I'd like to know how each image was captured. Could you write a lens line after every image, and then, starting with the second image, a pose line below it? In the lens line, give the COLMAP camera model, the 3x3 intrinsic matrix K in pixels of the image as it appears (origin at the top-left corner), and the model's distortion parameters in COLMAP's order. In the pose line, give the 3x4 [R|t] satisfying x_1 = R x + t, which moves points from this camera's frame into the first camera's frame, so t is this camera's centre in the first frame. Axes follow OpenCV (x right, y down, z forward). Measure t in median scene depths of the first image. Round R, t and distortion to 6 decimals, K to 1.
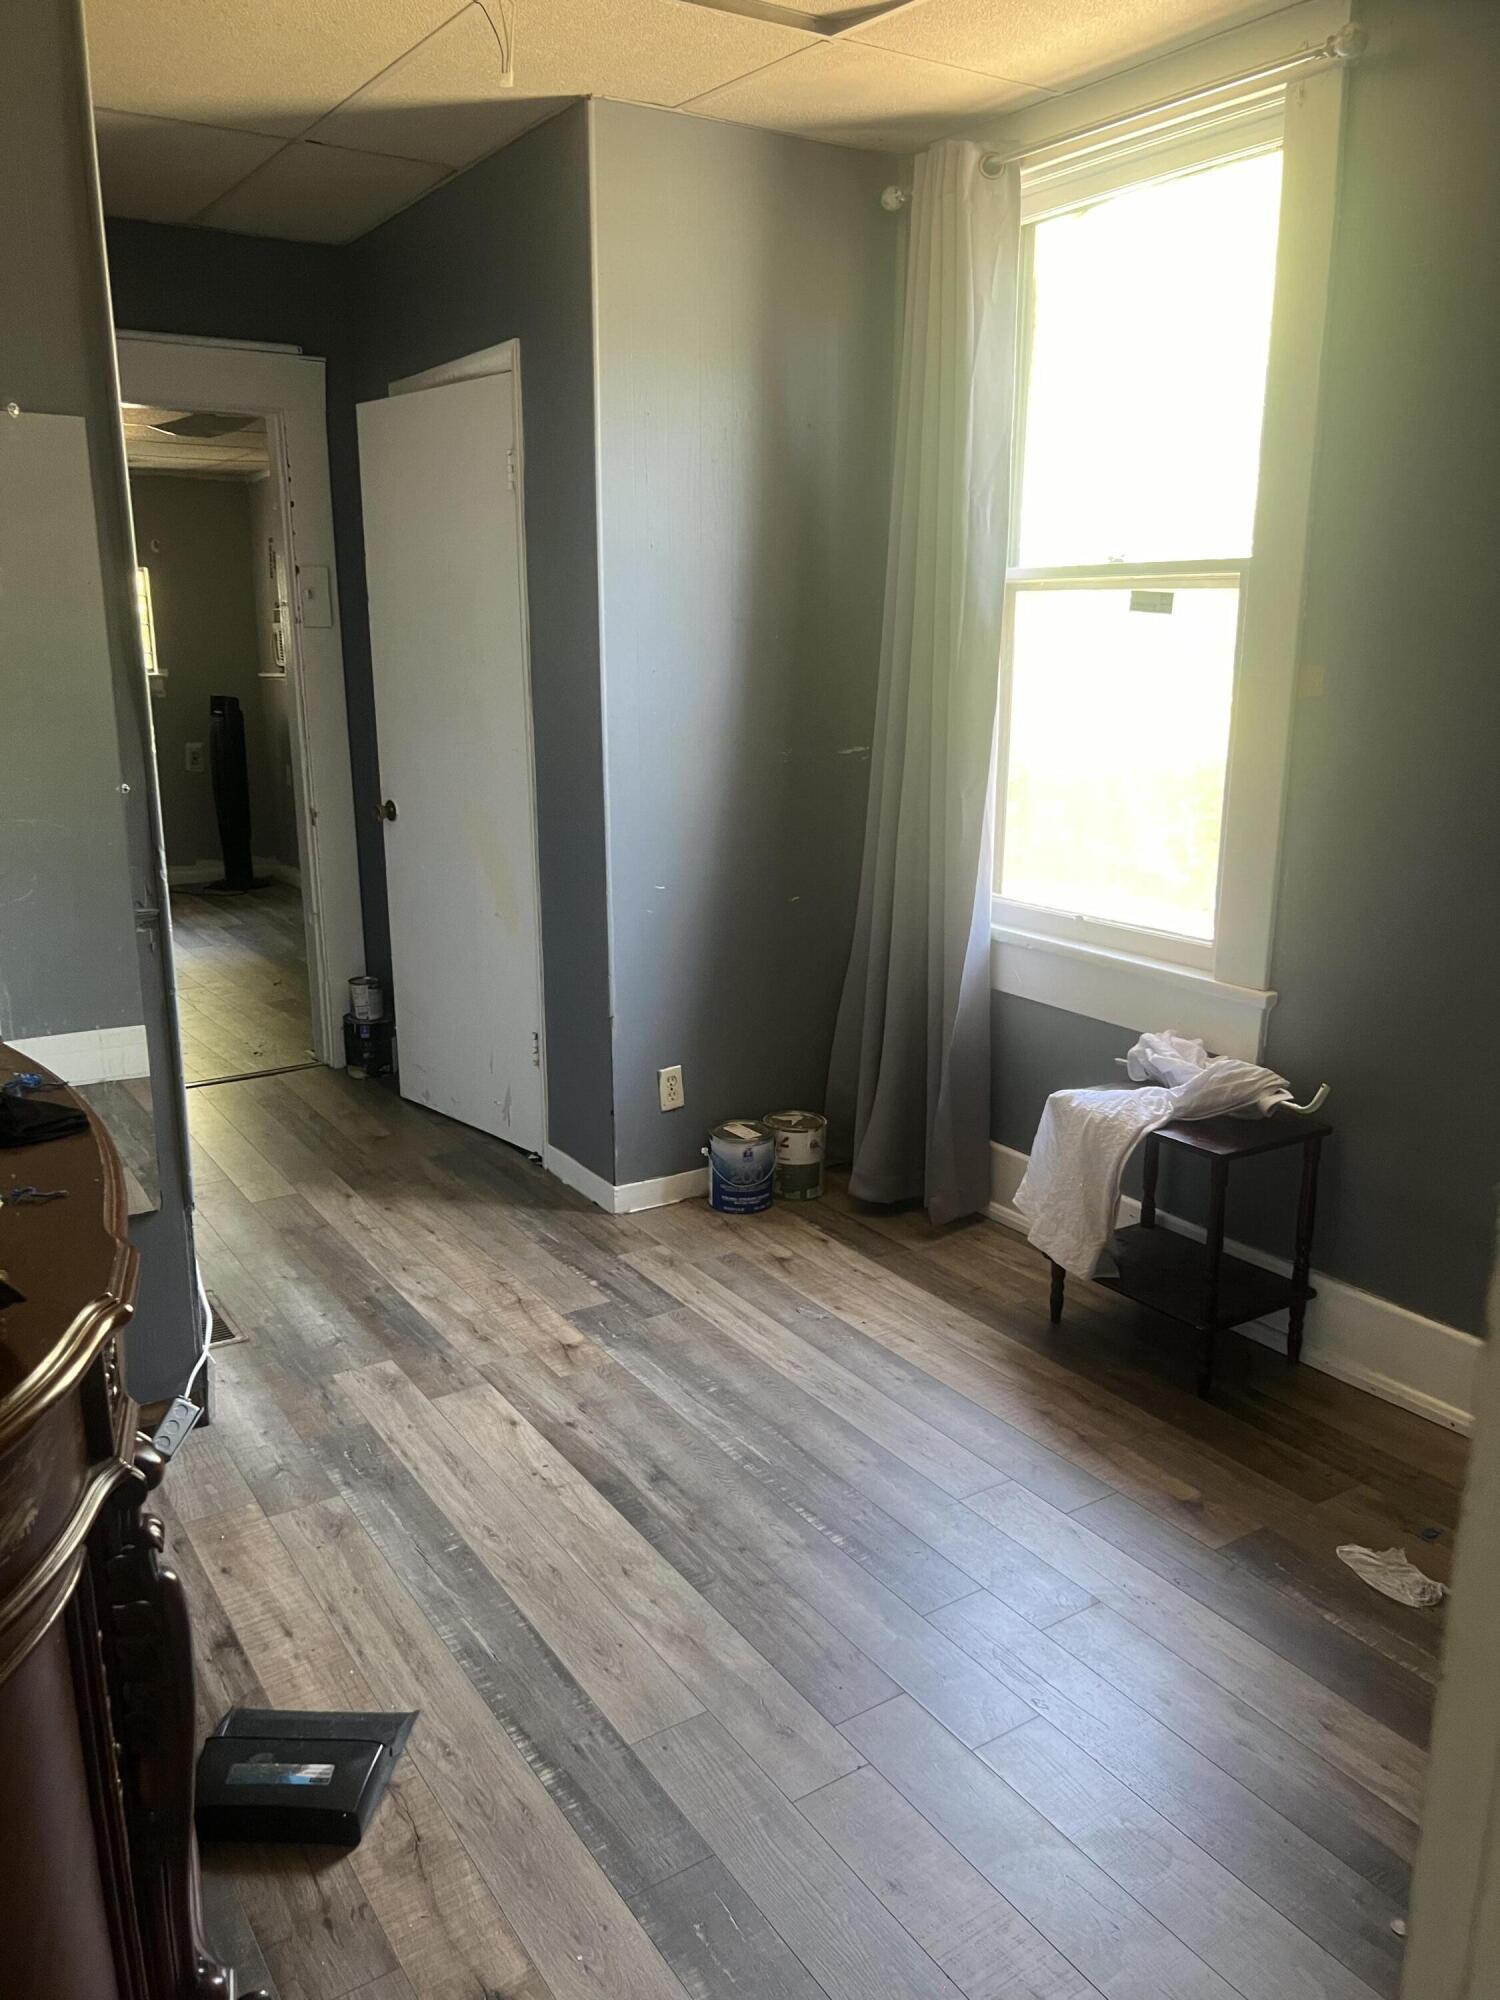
lens RADIAL K [[1546.1, 0, 750.0], [0, 1546.1, 1000.0], [0, 0, 1]] dist [0.064448, 0.000467]
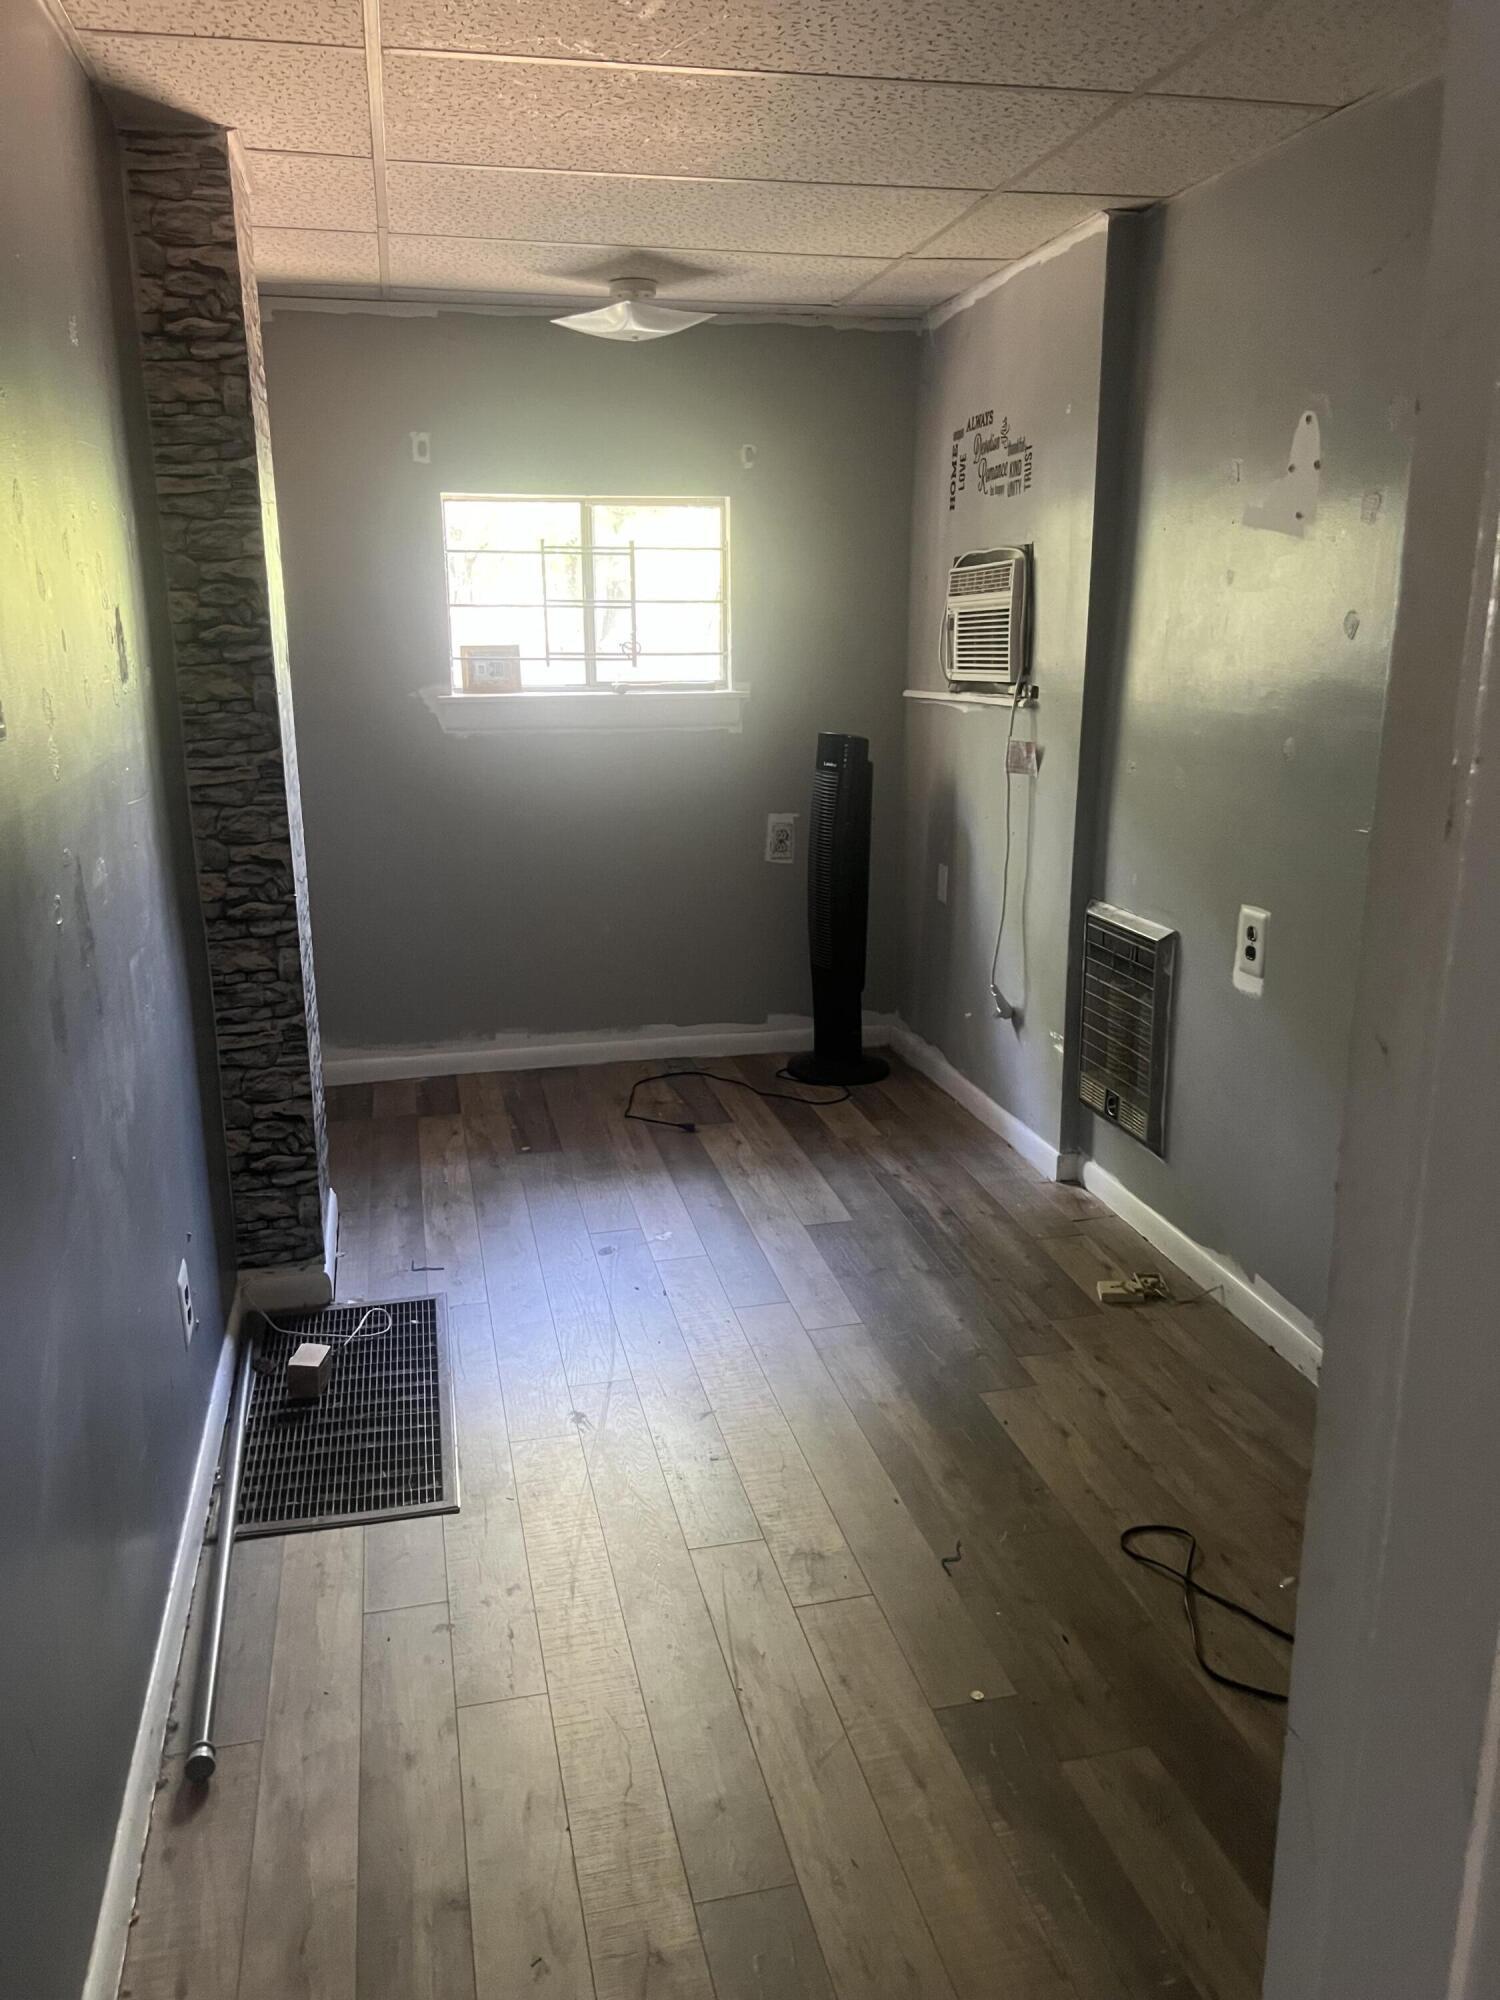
lens RADIAL K [[1546.1, 0, 750.0], [0, 1546.1, 1000.0], [0, 0, 1]] dist [0.064448, 0.000467]
pose [[0.937359, 0.080578, -0.338919, -0.178161], [-0.078210, 0.996723, 0.020664, -0.111595], [0.339473, 0.007137, 0.940589, 0.486351]]
